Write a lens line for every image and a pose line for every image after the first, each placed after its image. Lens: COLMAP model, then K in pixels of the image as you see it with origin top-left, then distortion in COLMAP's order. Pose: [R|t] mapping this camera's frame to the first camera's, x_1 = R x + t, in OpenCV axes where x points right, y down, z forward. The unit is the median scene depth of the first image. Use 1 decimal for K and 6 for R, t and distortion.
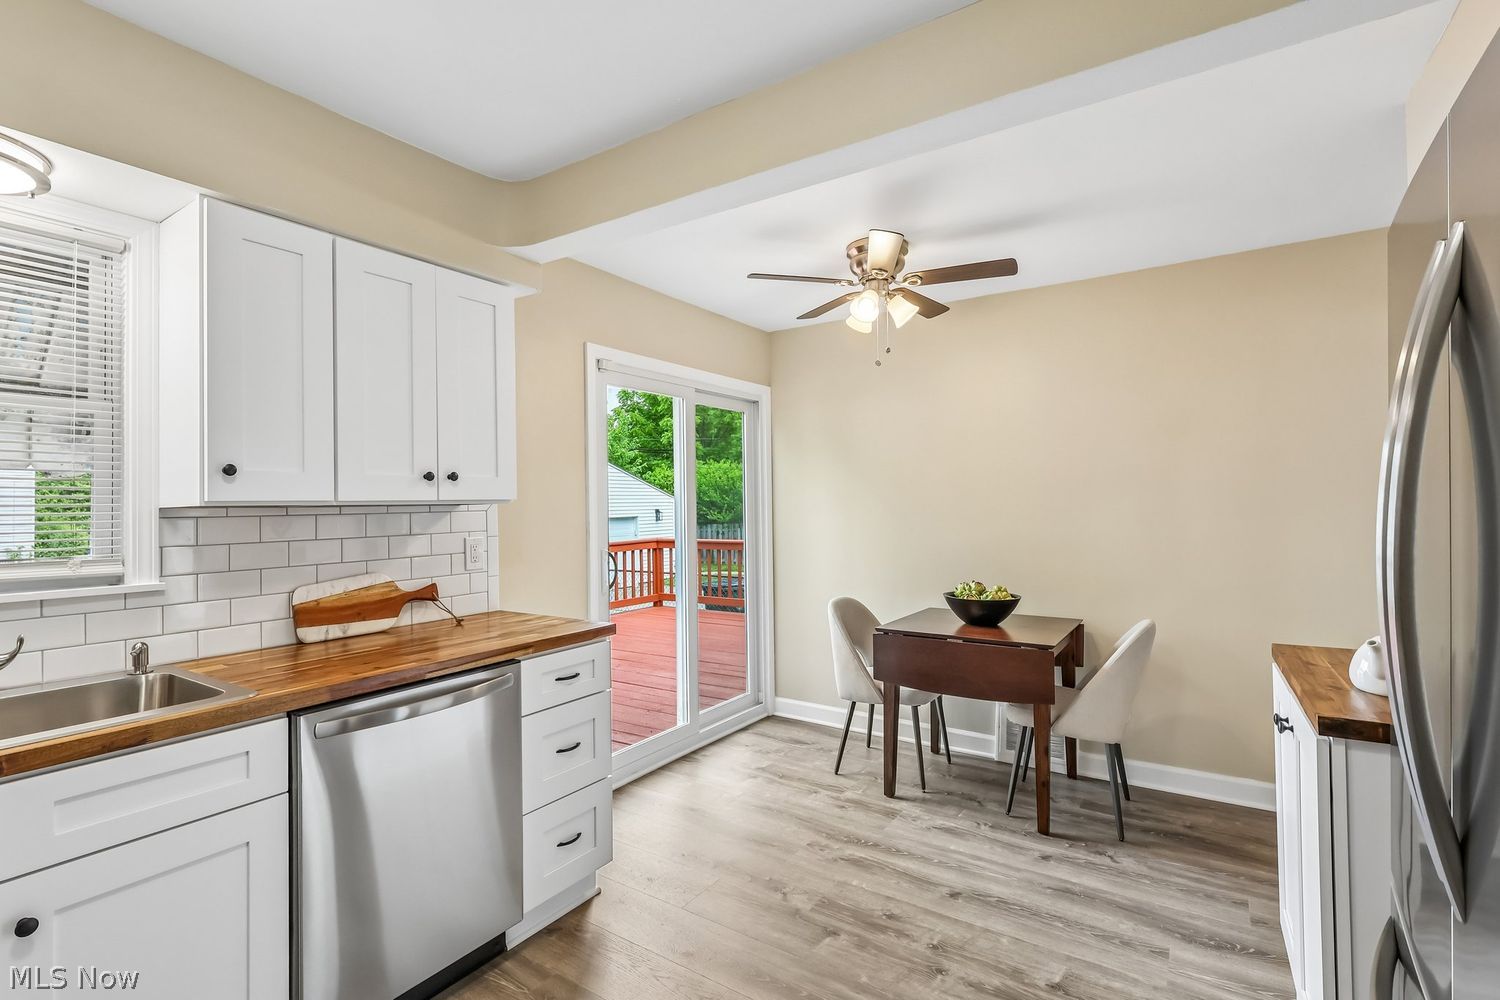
lens RADIAL K [[701.5, 0, 743.9], [0, 701.5, 501.3], [0, 0, 1]] dist [-0.001185, 0.002295]
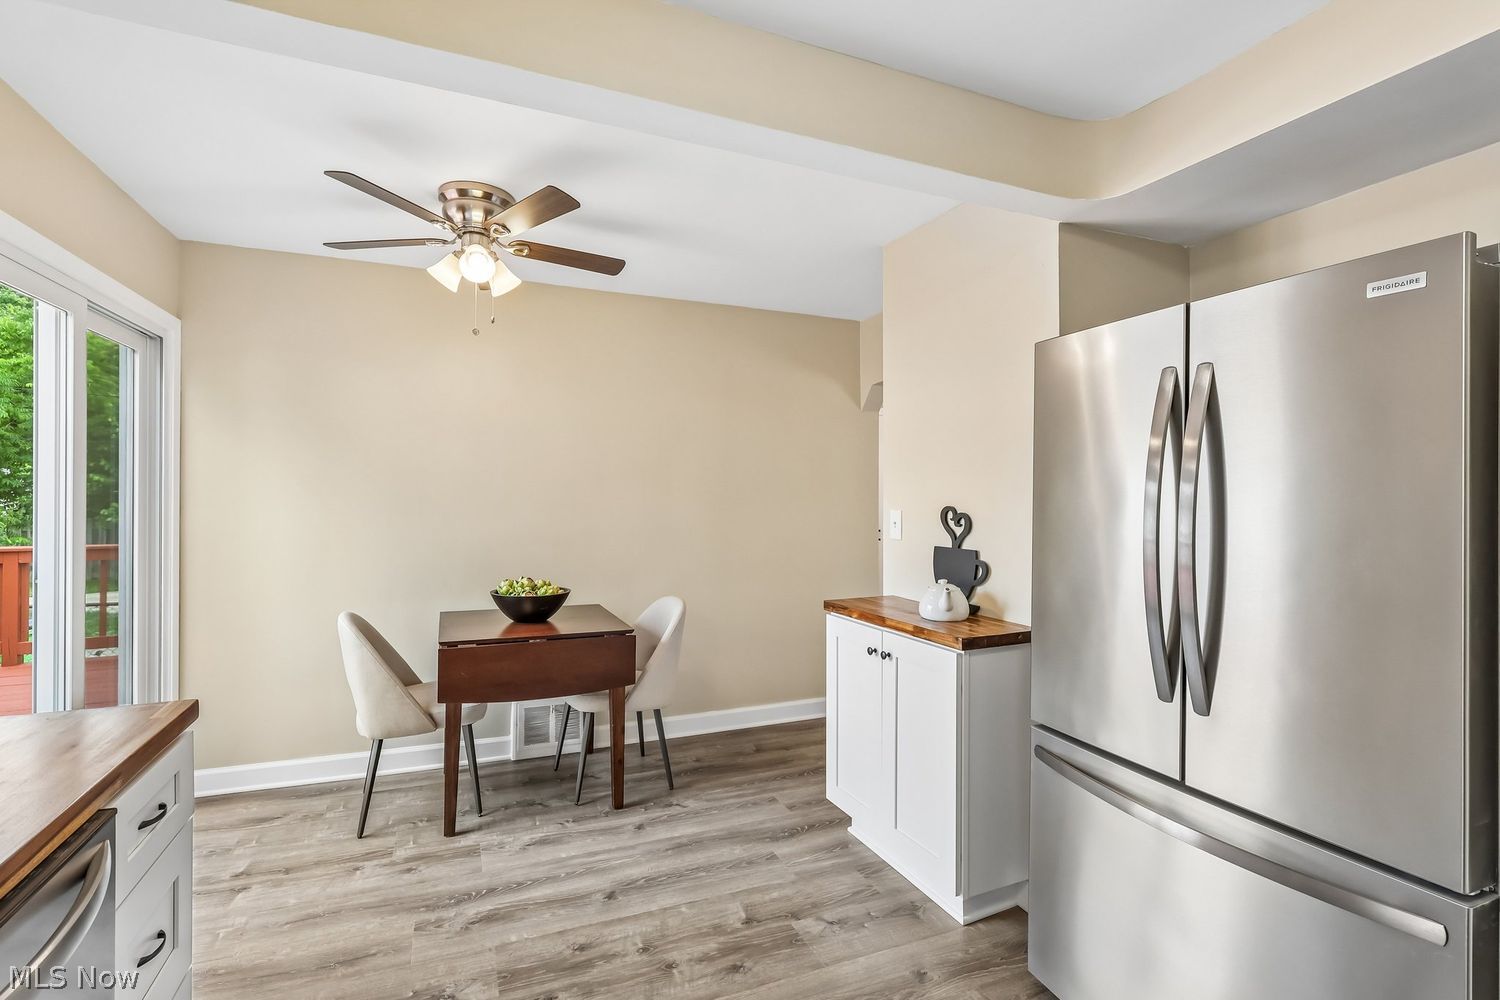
lens RADIAL K [[701.5, 0, 736.2], [0, 701.5, 497.5], [0, 0, 1]] dist [-0.001185, 0.002295]
pose [[0.553446, 0.008249, 0.832844, -0.381284], [-0.016287, 0.999867, 0.000920, 0.000132], [-0.832725, -0.014074, 0.553507, 0.285348]]
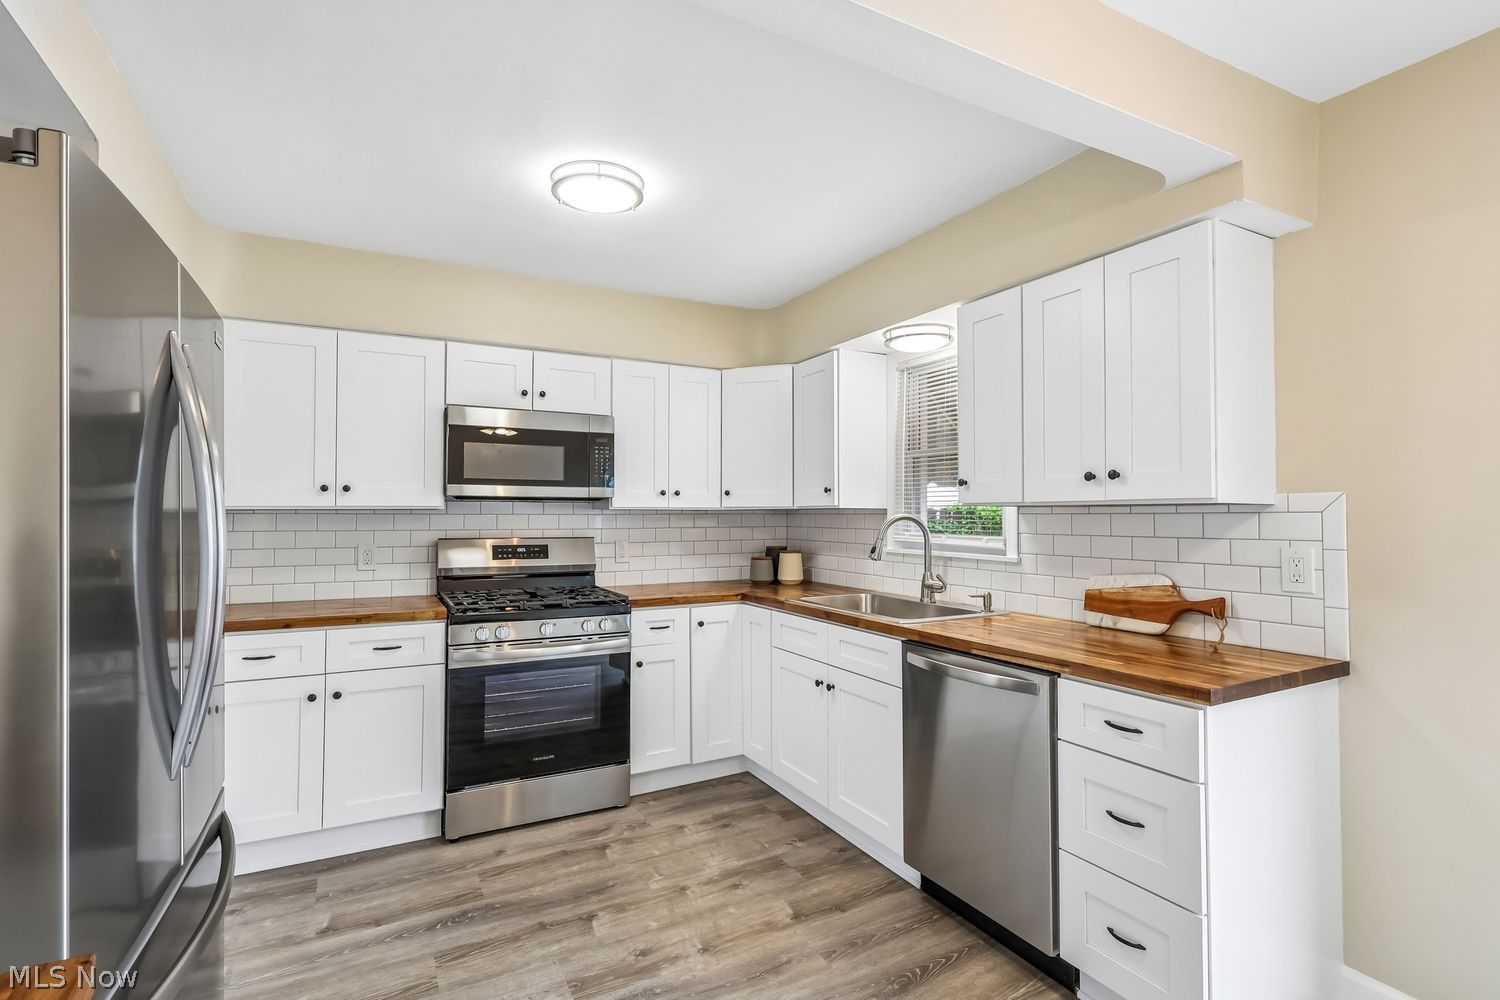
lens RADIAL K [[701.5, 0, 754.2], [0, 701.5, 496.2], [0, 0, 1]] dist [-0.001185, 0.002295]
pose [[-0.464201, -0.004992, -0.885716, 0.523062], [0.015805, 0.999778, -0.013919, -0.001144], [0.885589, -0.020460, -0.464020, 0.839402]]
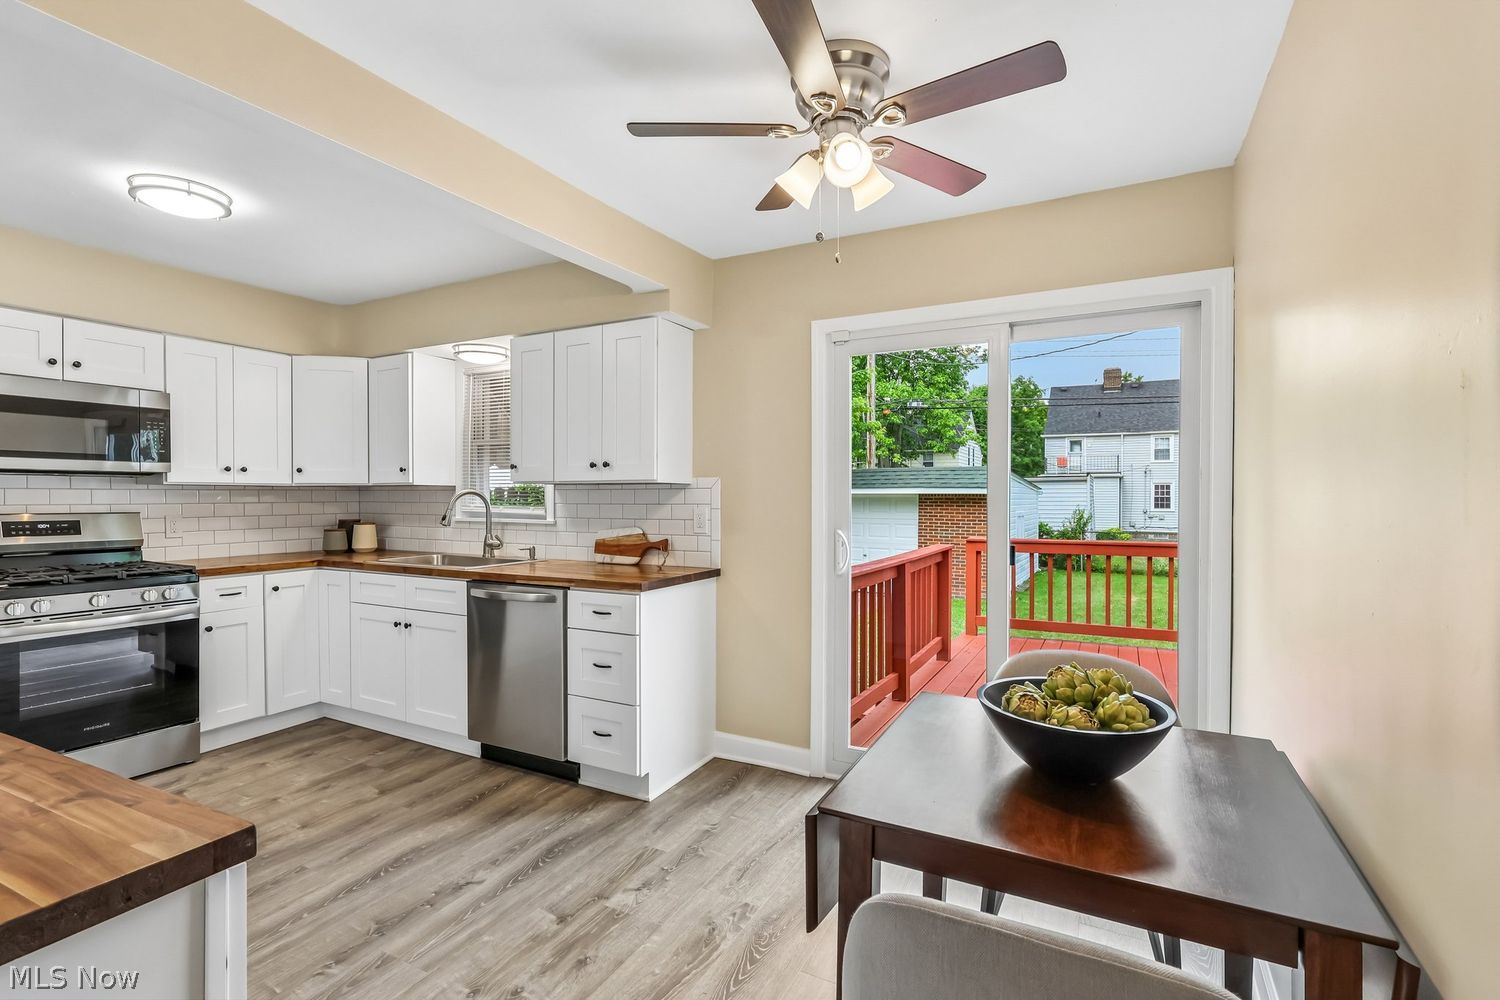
lens RADIAL K [[701.5, 0, 747.7], [0, 701.5, 502.2], [0, 0, 1]] dist [-0.001185, 0.002295]
pose [[0.097561, 0.029937, -0.994779, 0.915320], [0.005617, 0.999515, 0.030631, 0.000785], [0.995214, -0.008576, 0.097346, 0.960562]]
